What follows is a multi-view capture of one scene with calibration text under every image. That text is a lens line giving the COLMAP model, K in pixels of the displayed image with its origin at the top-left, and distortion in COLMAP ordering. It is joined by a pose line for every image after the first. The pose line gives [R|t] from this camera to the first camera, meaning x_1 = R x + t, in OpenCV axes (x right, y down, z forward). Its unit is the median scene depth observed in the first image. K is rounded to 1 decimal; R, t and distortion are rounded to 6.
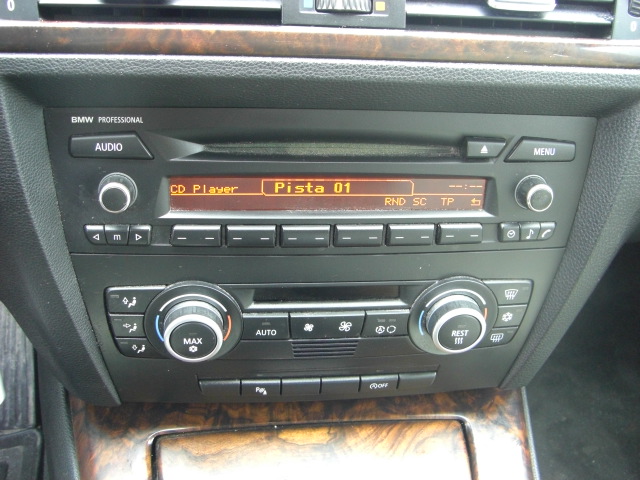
lens RADIAL K [[710.8, 0, 320.0], [0, 710.8, 240.0], [0, 0, 1]] dist [-0.166854, 0.056630]
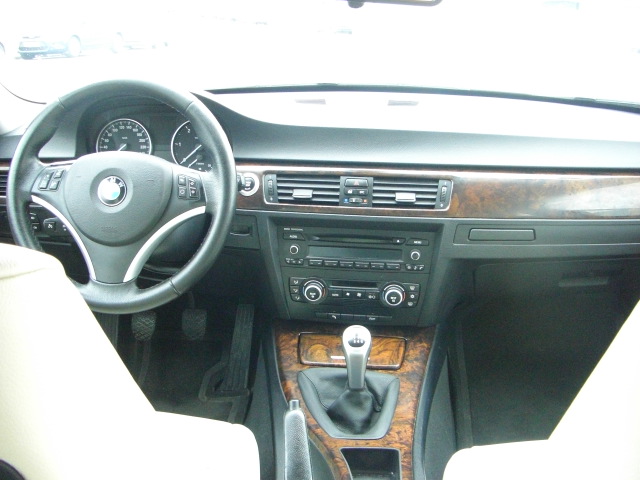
lens RADIAL K [[710.8, 0, 320.0], [0, 710.8, 240.0], [0, 0, 1]] dist [-0.166854, 0.056630]
pose [[0.962053, 0.030143, -0.271193, 0.769772], [-0.083052, 0.979071, -0.185803, 0.517157], [0.259916, 0.201276, 0.944421, -2.266618]]
